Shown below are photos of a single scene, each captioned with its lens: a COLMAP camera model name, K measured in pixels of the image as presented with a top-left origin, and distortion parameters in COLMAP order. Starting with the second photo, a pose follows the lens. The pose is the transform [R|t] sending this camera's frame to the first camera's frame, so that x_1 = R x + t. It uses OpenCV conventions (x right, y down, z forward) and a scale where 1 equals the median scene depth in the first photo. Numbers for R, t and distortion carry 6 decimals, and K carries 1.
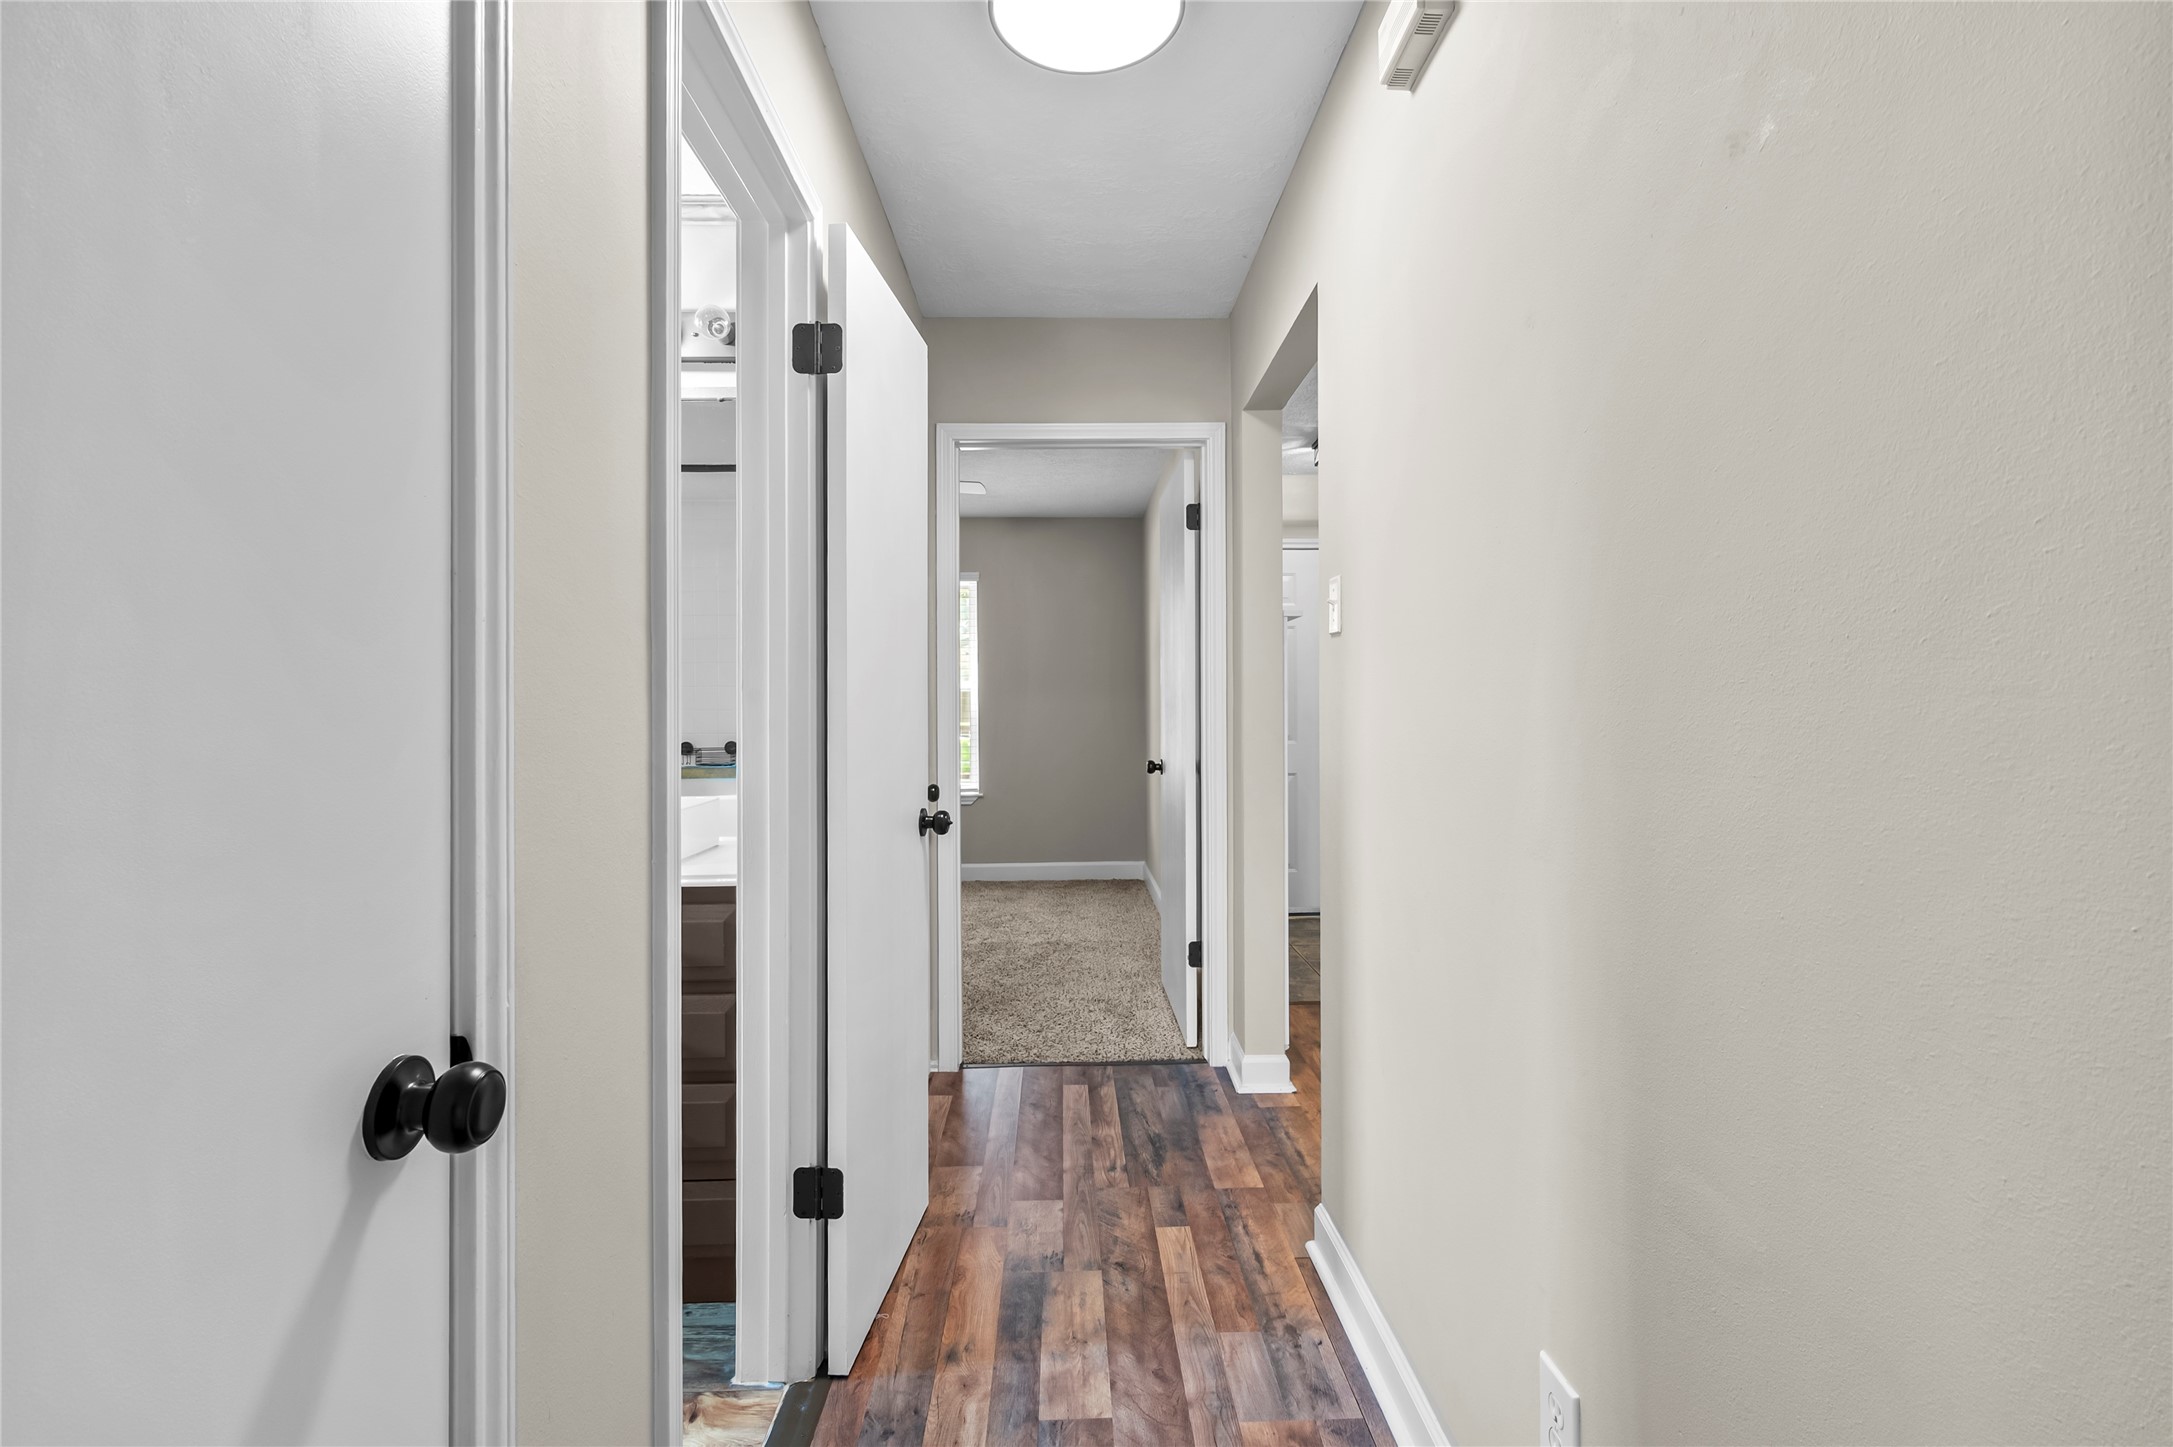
lens RADIAL K [[1001.9, 0, 1094.3], [0, 1001.9, 690.1], [0, 0, 1]] dist [0.001669, 0.000034]
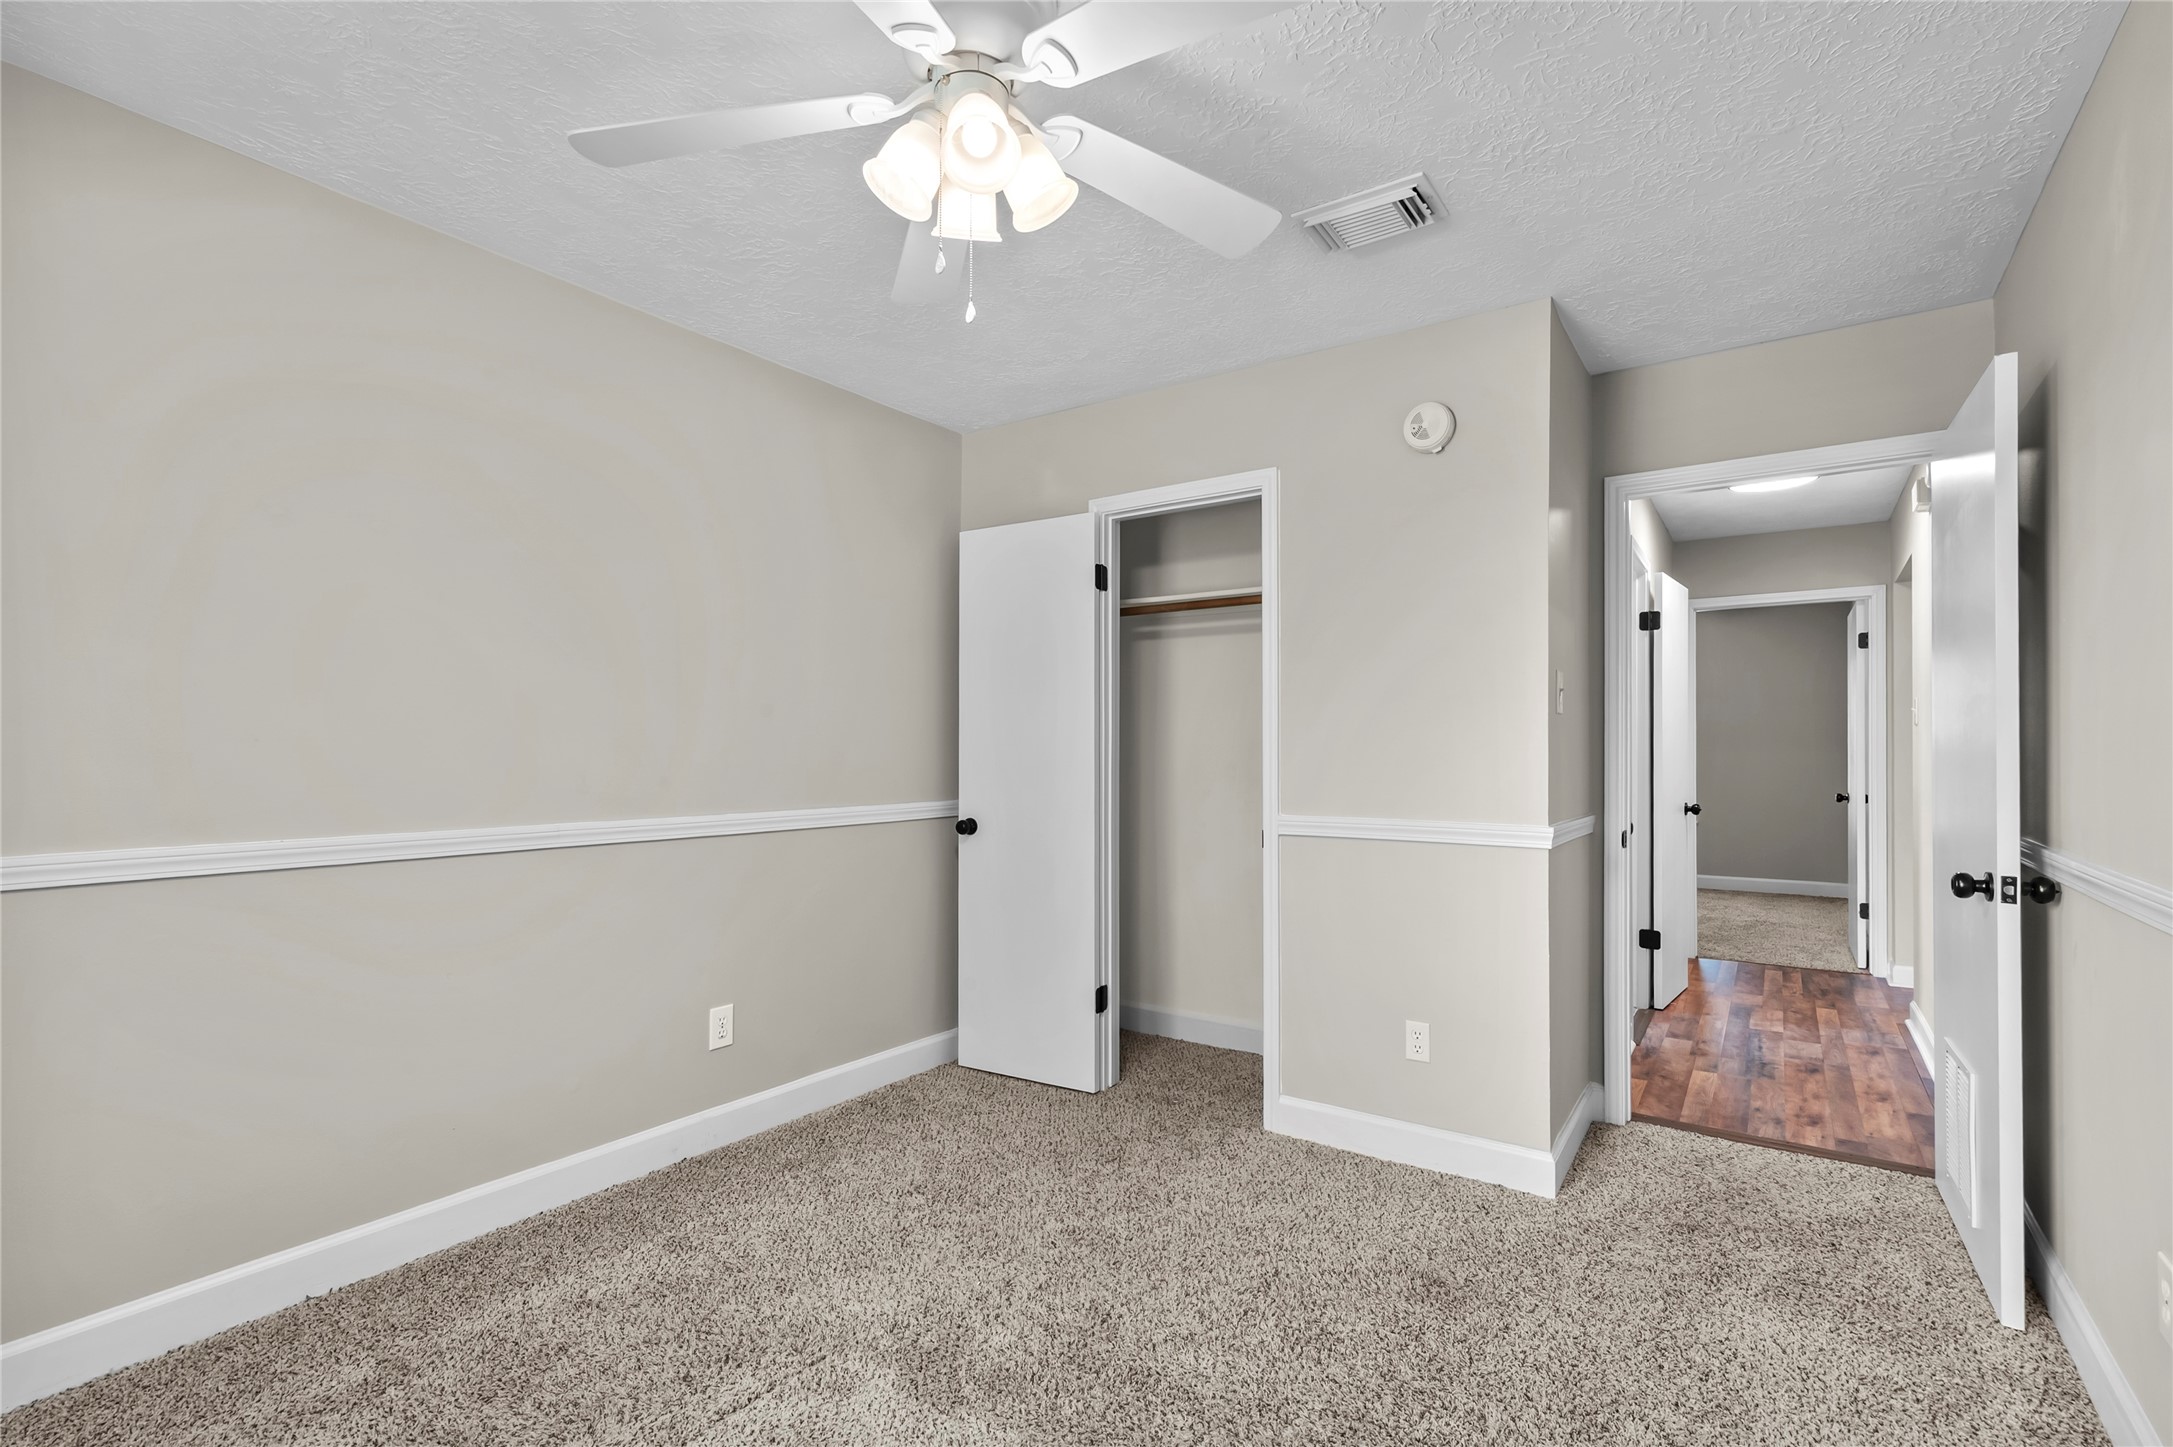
lens RADIAL K [[1001.6, 0, 1086.5], [0, 1001.6, 723.5], [0, 0, 1]] dist [0.001182, 0.000151]
pose [[0.803356, -0.000531, -0.595499, 0.057286], [-0.004643, 0.999964, -0.007156, -0.023100], [0.595481, 0.008514, 0.803324, -1.090125]]
